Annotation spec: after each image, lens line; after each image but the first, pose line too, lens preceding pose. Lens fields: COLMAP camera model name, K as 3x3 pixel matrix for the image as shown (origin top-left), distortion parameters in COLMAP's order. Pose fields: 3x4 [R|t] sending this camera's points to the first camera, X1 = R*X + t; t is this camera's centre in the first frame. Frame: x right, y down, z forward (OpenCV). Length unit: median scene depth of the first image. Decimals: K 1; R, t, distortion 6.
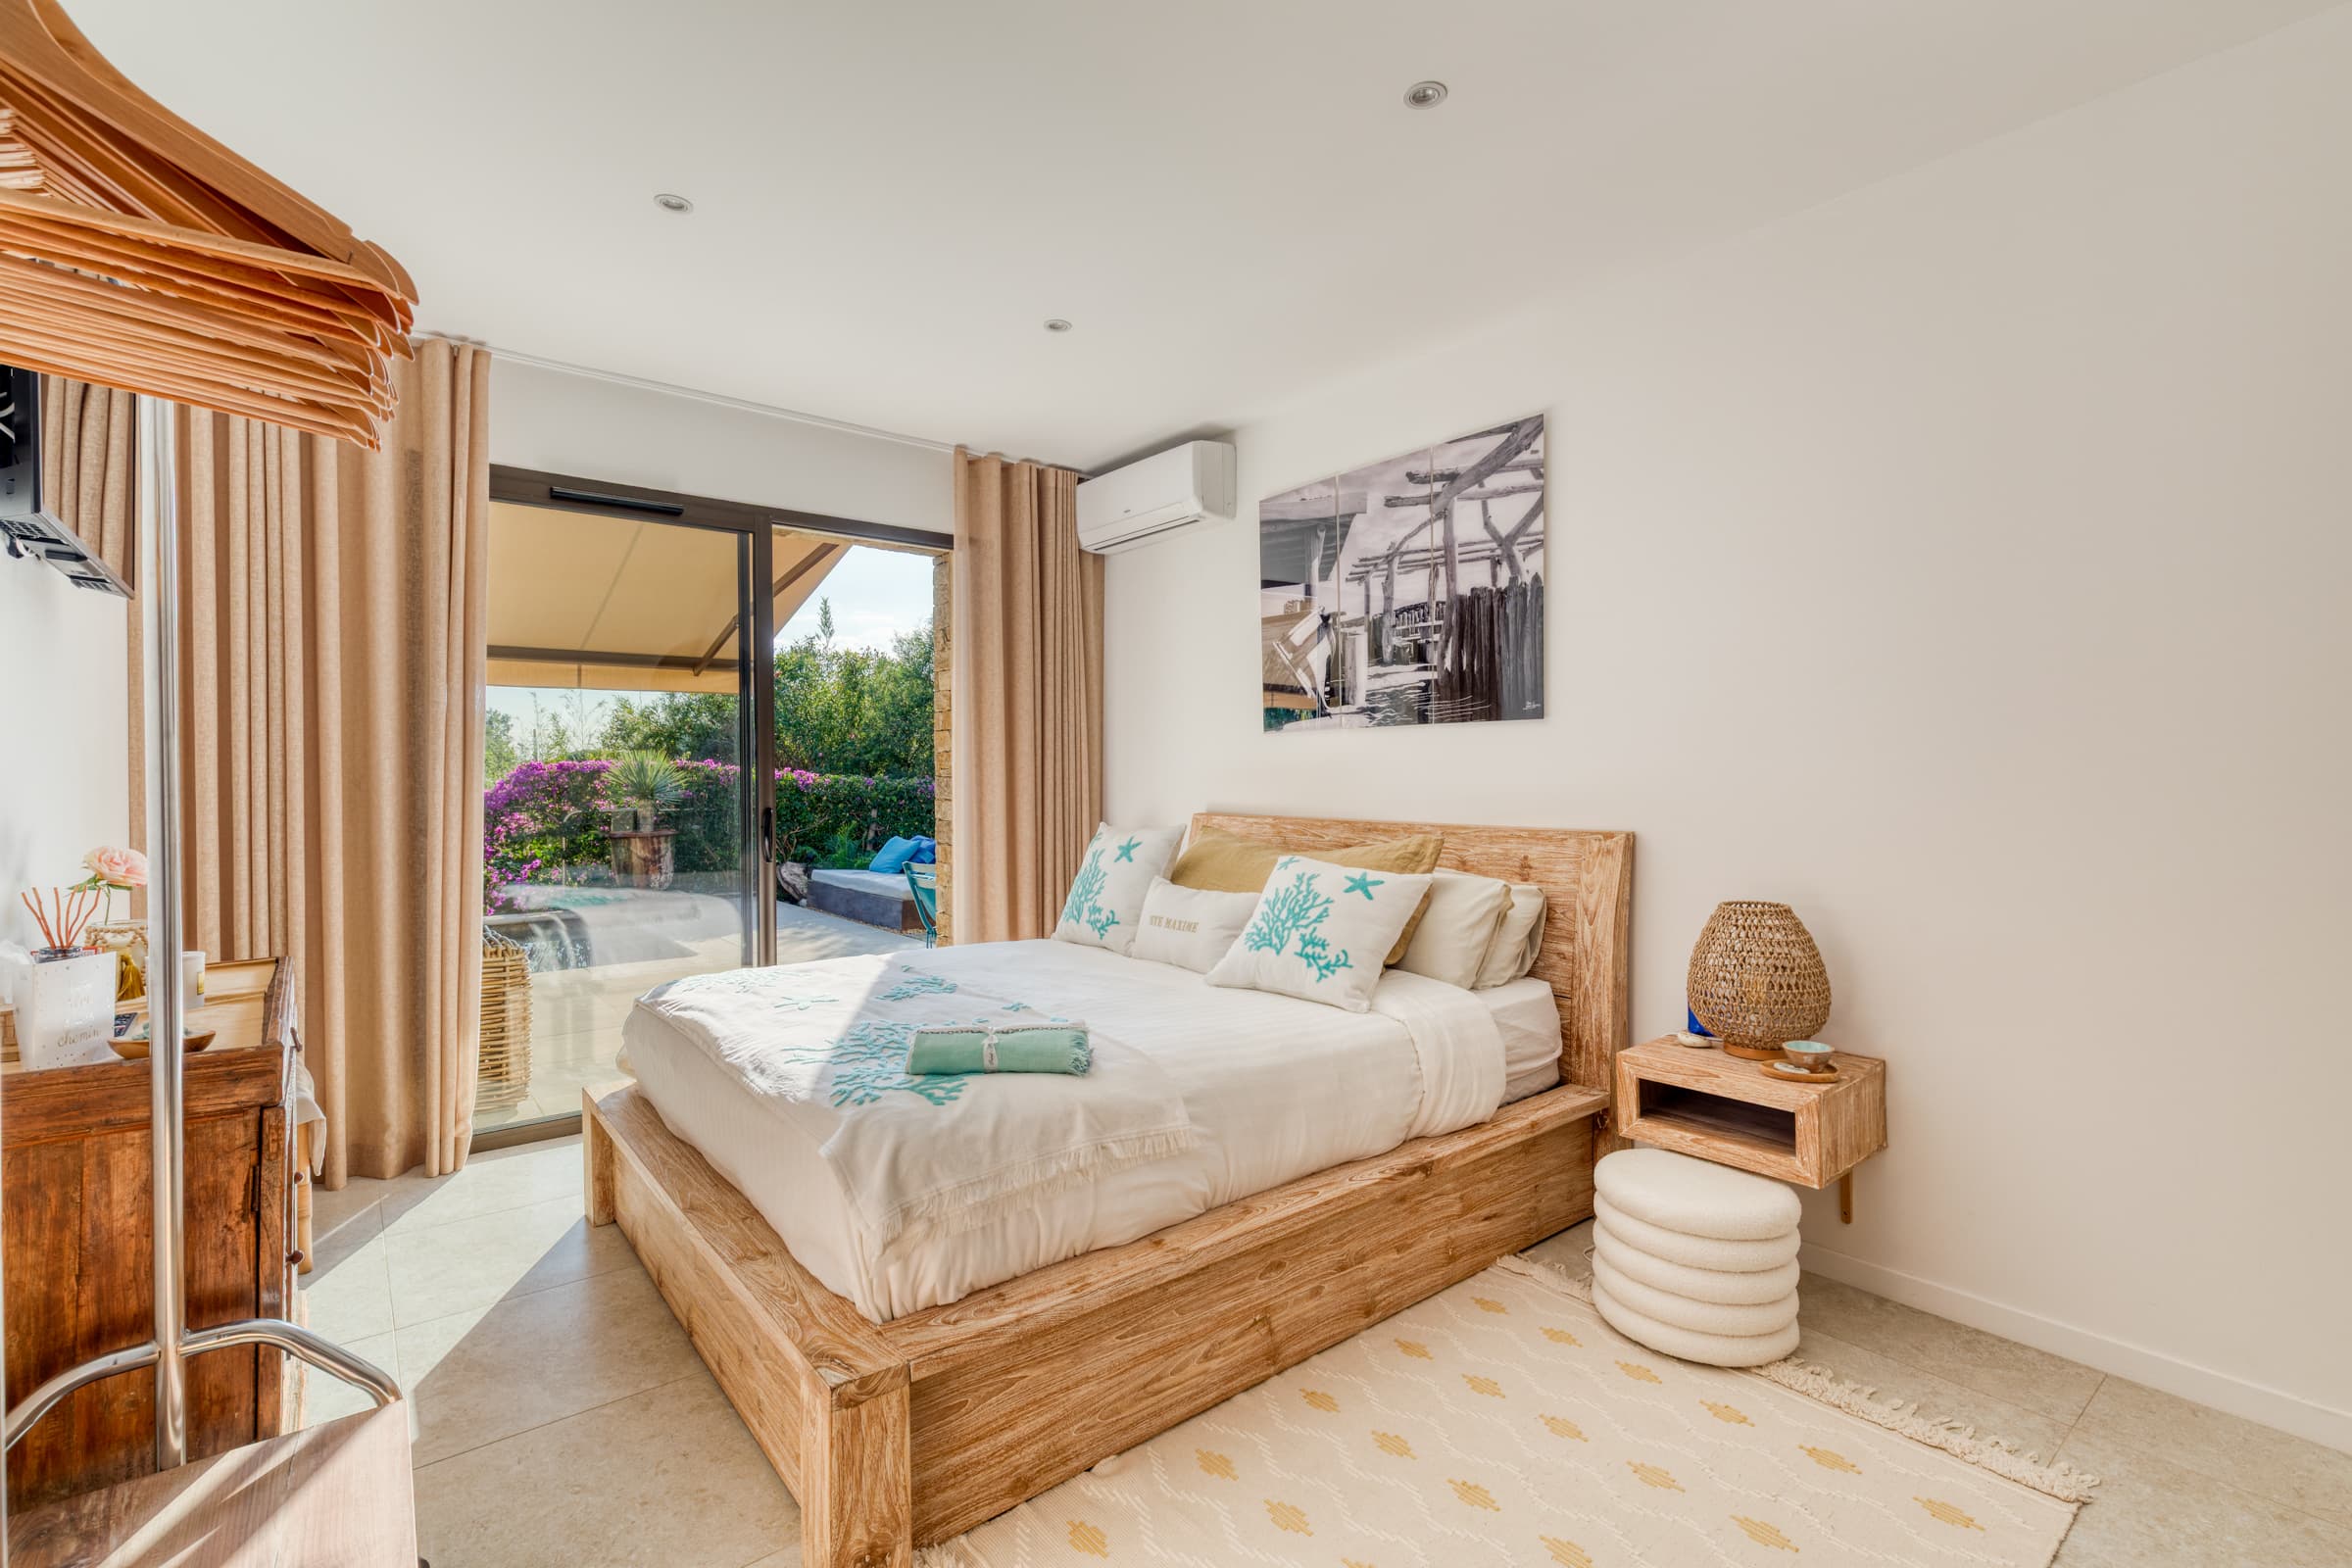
lens RADIAL K [[1050.5, 0, 1180.0], [0, 1050.5, 774.0], [0, 0, 1]] dist [0.005201, -0.000158]
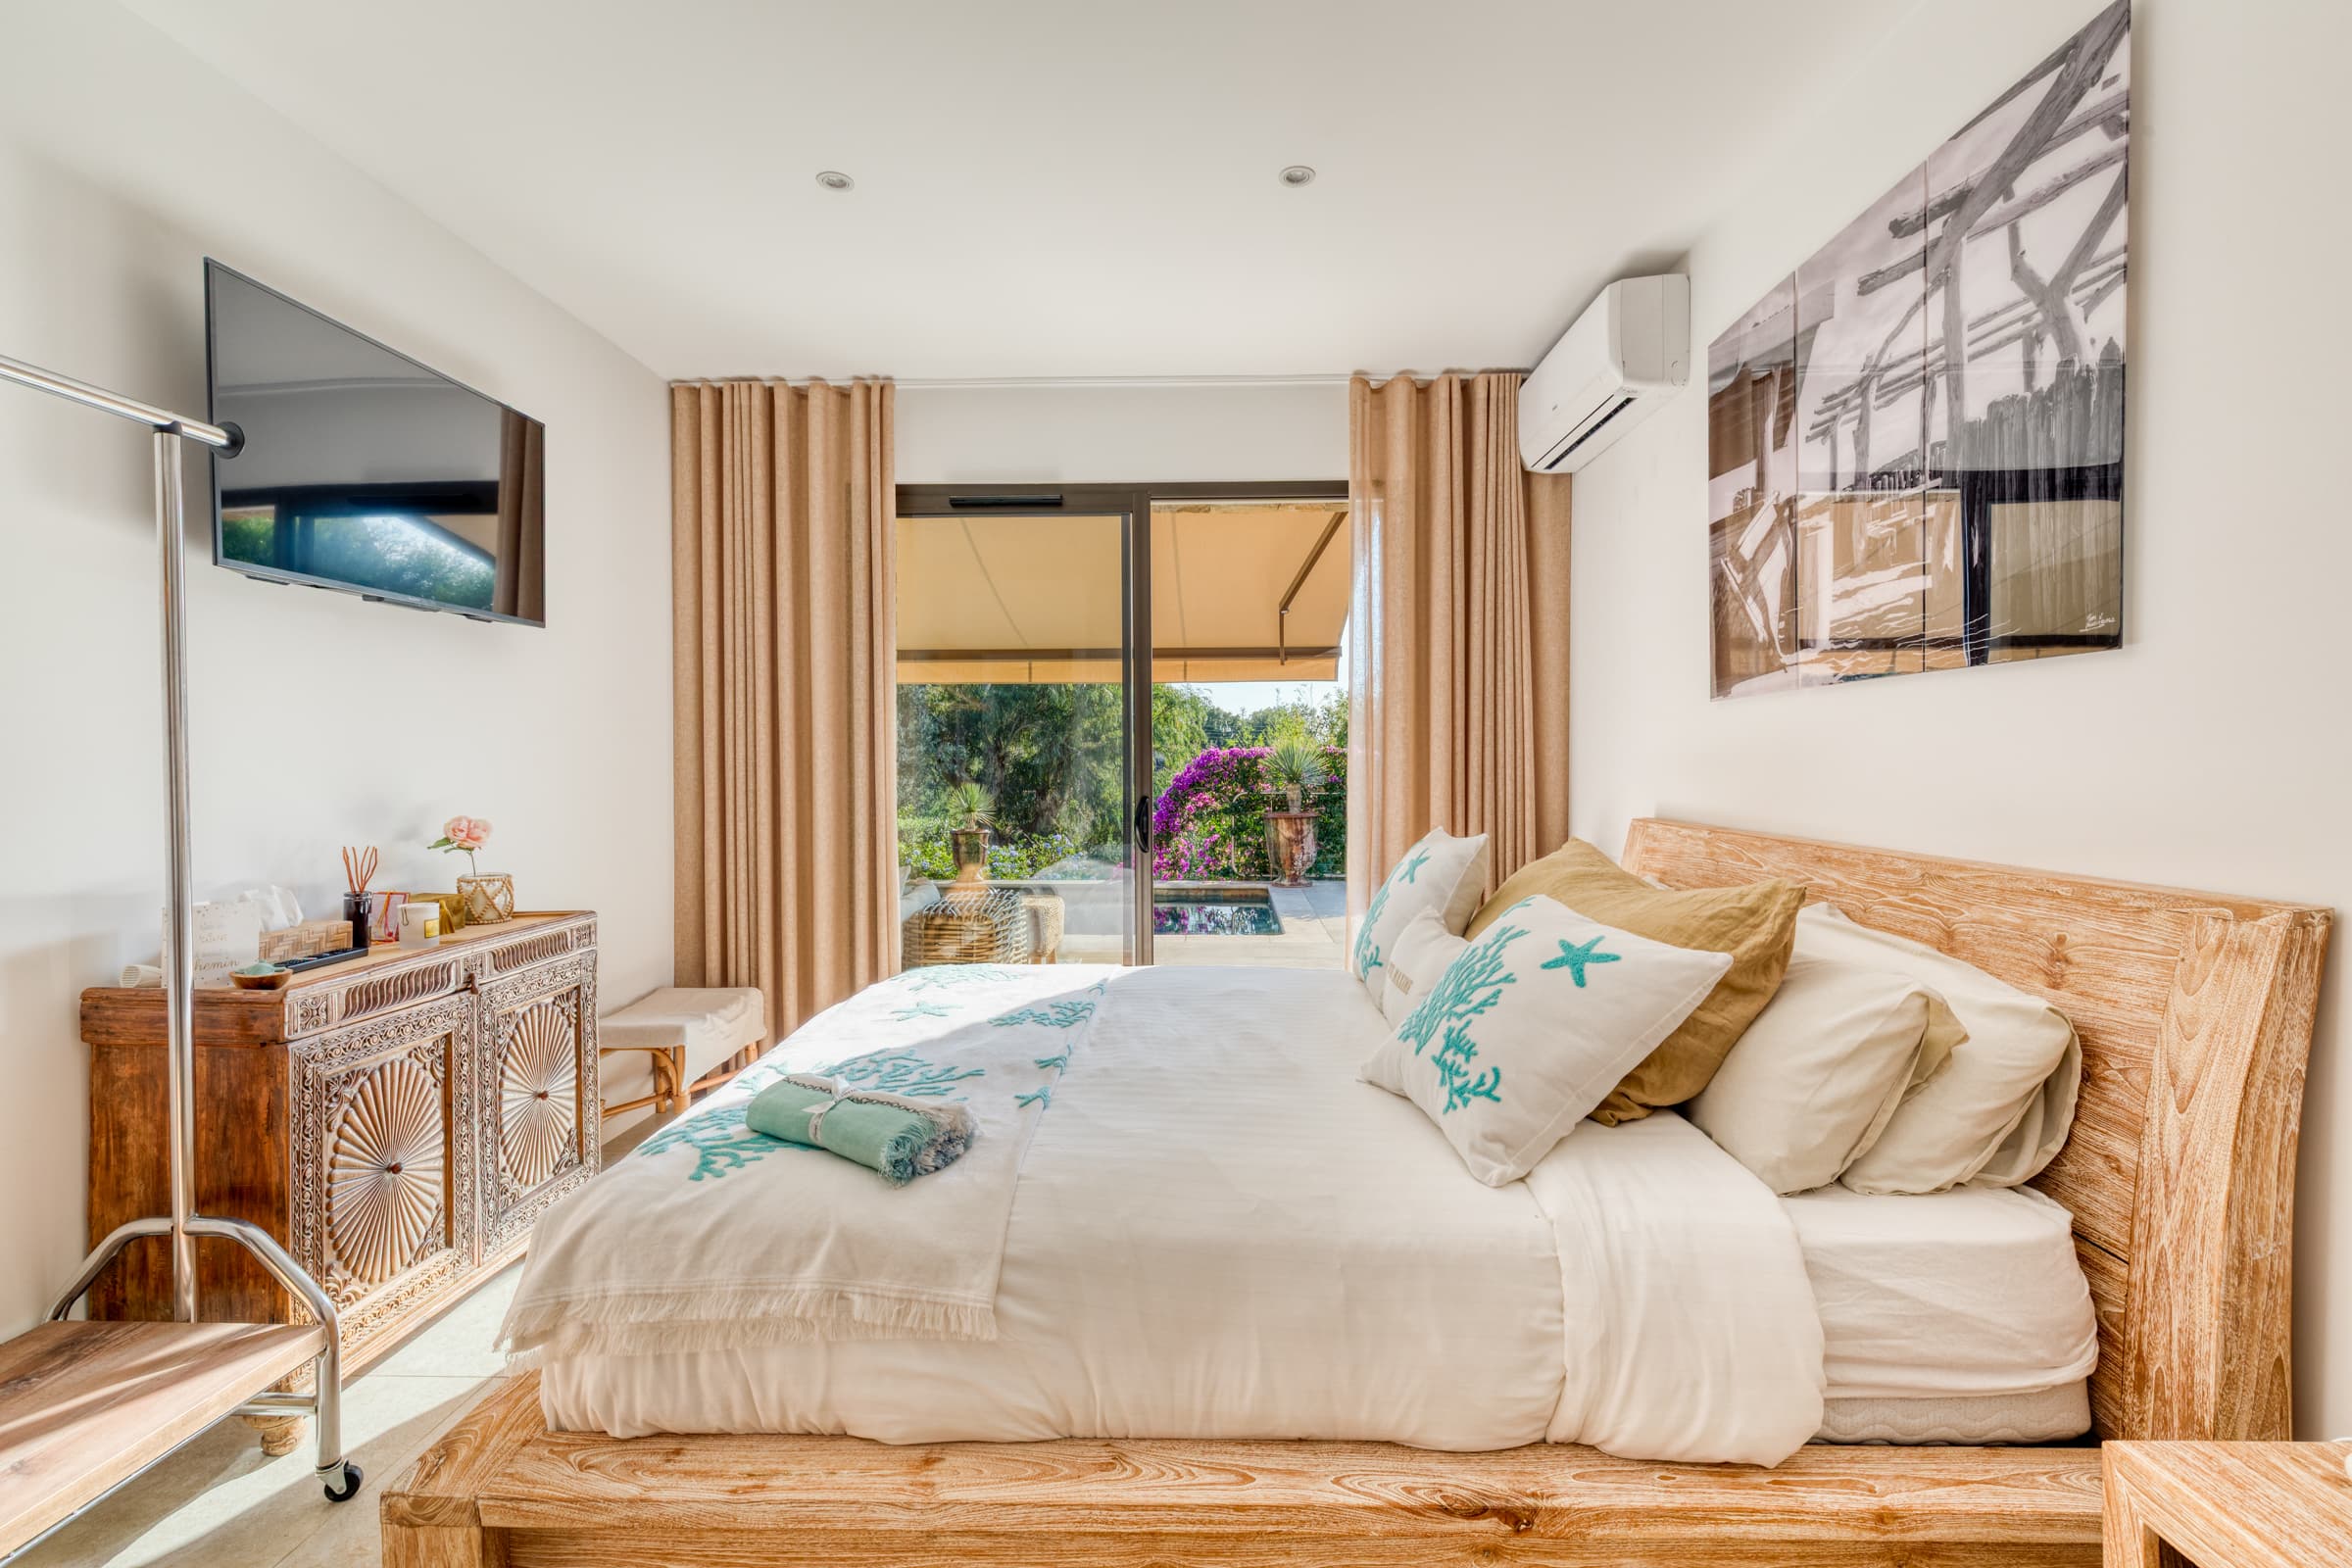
lens RADIAL K [[1050.0, 0, 1181.2], [0, 1050.0, 776.4], [0, 0, 1]] dist [0.002575, -0.000427]
pose [[0.762377, 0.011708, -0.647027, 0.320437], [-0.000916, 0.999855, 0.017013, -0.002916], [0.647133, -0.012378, 0.762277, 0.359274]]
